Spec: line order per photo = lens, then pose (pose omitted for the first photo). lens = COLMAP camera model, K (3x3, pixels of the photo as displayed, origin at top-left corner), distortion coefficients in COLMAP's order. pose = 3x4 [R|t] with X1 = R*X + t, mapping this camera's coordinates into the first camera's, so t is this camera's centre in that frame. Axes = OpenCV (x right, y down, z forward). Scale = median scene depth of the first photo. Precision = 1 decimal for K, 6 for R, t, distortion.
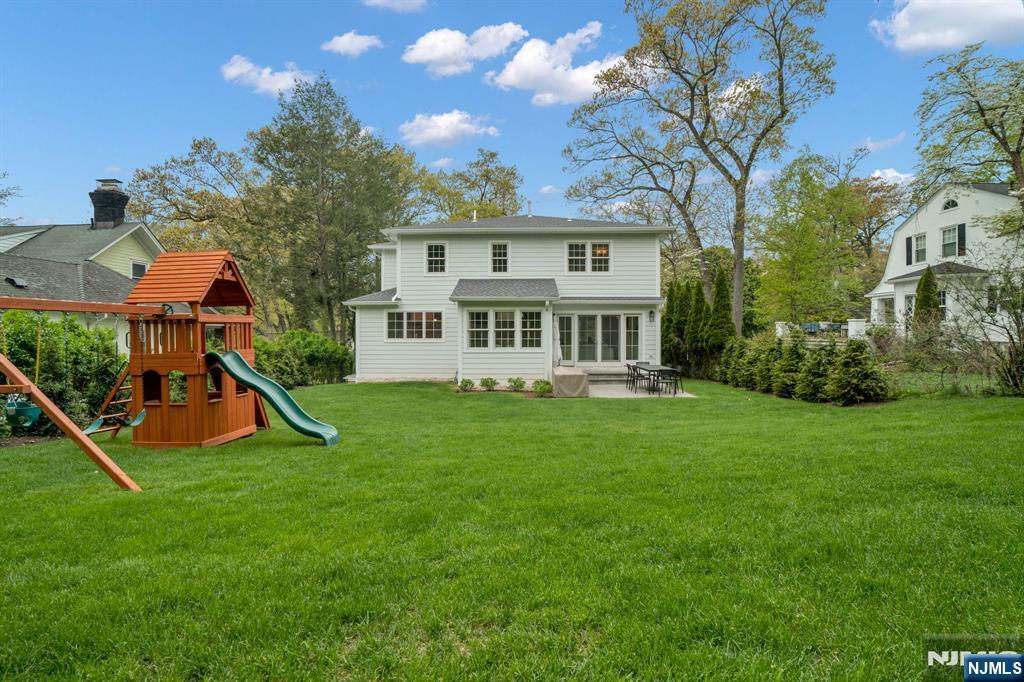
lens RADIAL K [[449.1, 0, 508.7], [0, 449.1, 338.9], [0, 0, 1]] dist [-0.057985, 0.018952]
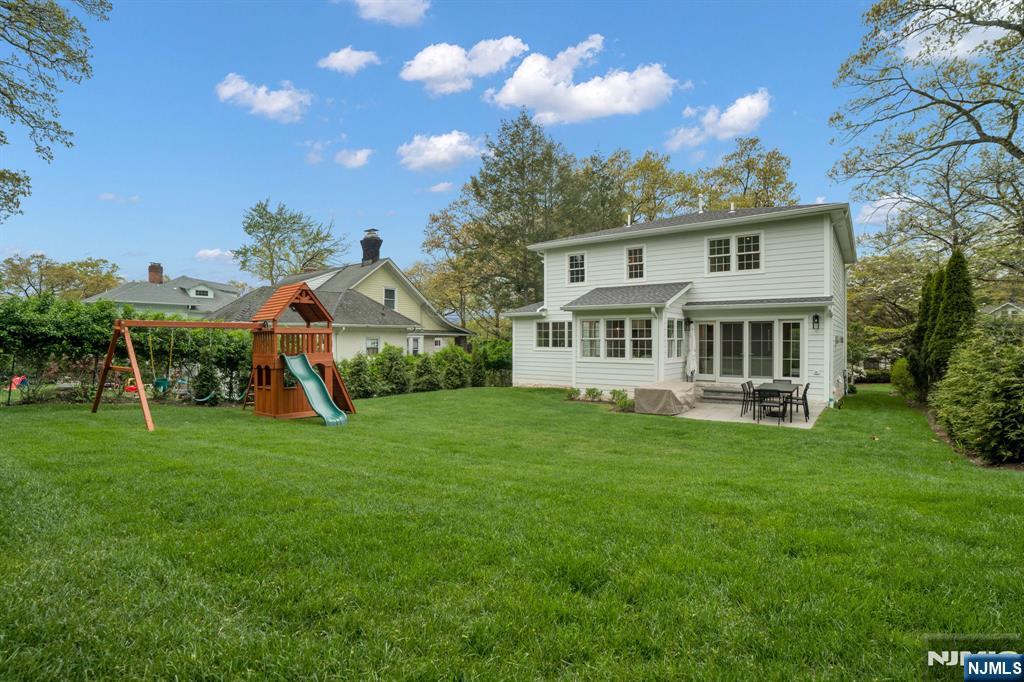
lens RADIAL K [[449.1, 0, 508.7], [0, 449.1, 338.9], [0, 0, 1]] dist [-0.057985, 0.018952]
pose [[0.836370, 0.001774, -0.548162, 0.275393], [-0.012329, 0.999803, -0.015576, -0.002405], [0.548026, 0.019785, 0.836227, 0.066025]]
